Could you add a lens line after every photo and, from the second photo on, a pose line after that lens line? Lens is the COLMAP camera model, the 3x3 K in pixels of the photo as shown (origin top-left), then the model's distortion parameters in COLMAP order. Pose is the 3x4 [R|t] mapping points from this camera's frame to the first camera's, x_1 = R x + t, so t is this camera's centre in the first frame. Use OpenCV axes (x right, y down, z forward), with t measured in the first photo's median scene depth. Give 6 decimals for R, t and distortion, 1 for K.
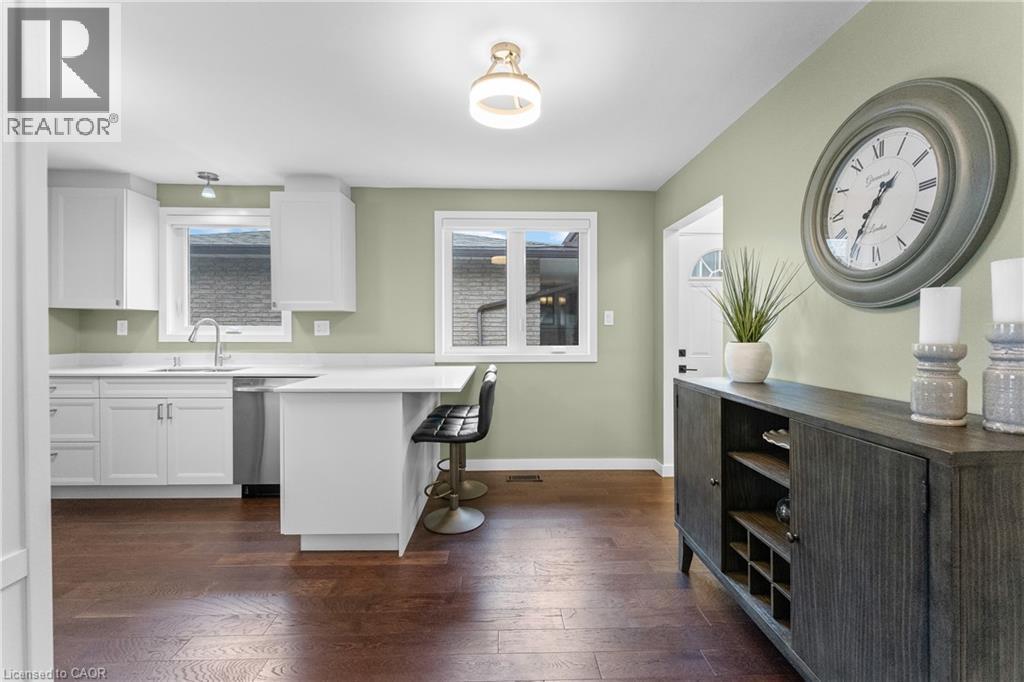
lens RADIAL K [[428.1, 0, 512.3], [0, 428.1, 333.3], [0, 0, 1]] dist [-0.001446, -0.000117]
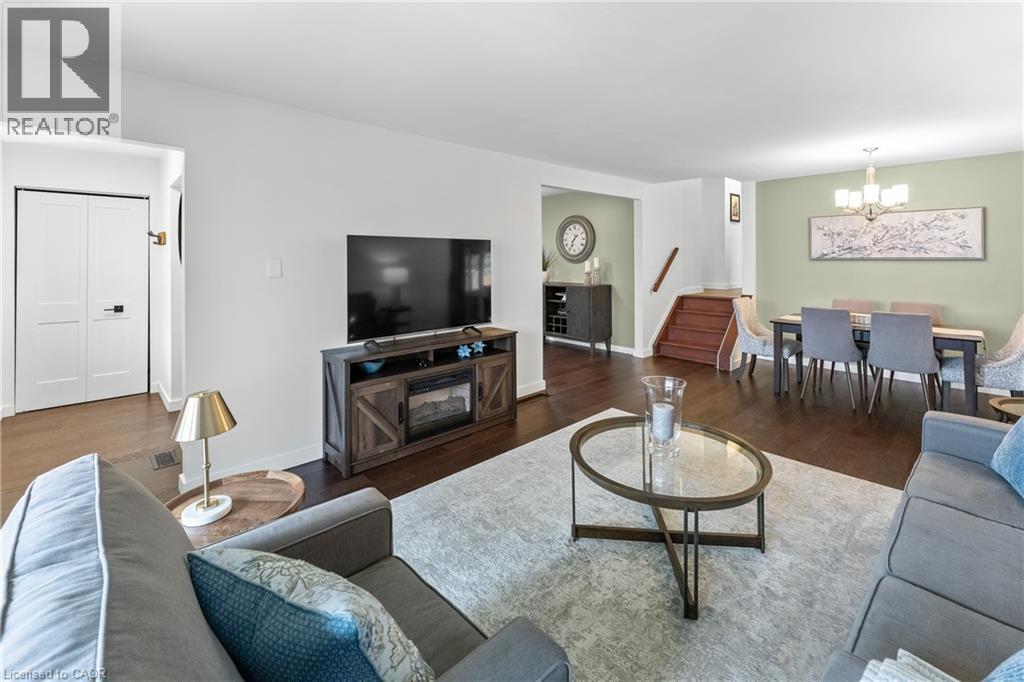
lens RADIAL K [[444.9, 0, 515.1], [0, 444.9, 253.2], [0, 0, 1]] dist [-0.000533, -0.000190]
pose [[0.741534, -0.001689, 0.670914, -2.732914], [0.011916, 0.999872, -0.010654, -0.121218], [-0.670810, 0.015895, 0.741459, -2.032287]]
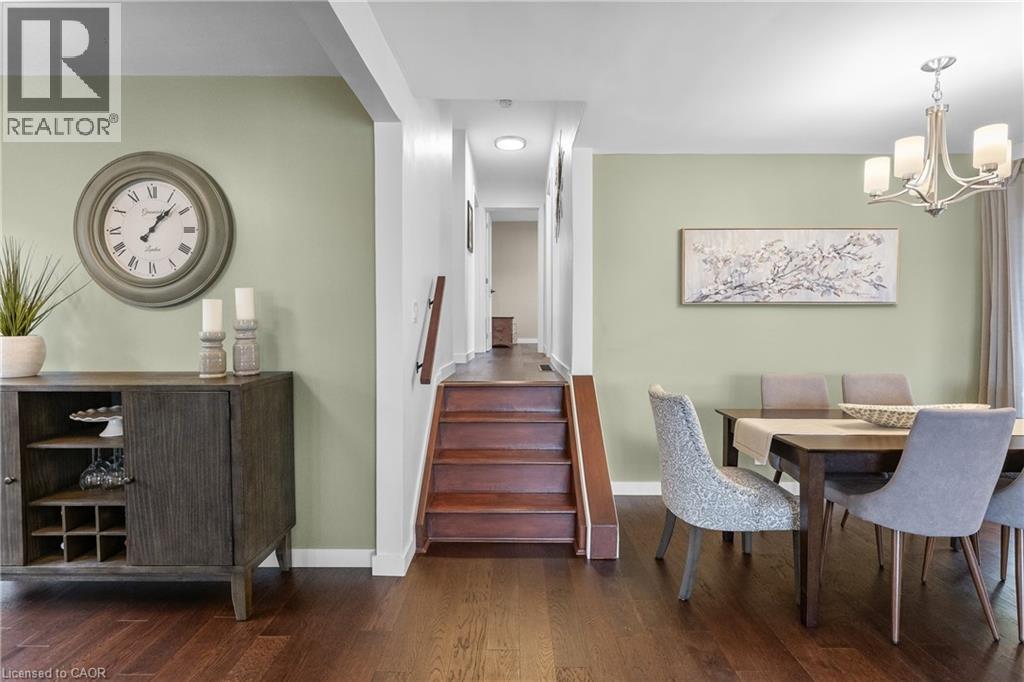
lens RADIAL K [[492.7, 0, 513.1], [0, 492.7, 332.9], [0, 0, 1]] dist [0.001476, 0.000242]
pose [[0.022935, -0.022670, 0.999480, -0.718289], [0.005950, 0.999728, 0.022539, -0.006083], [-0.999719, 0.005430, 0.023063, -0.195164]]
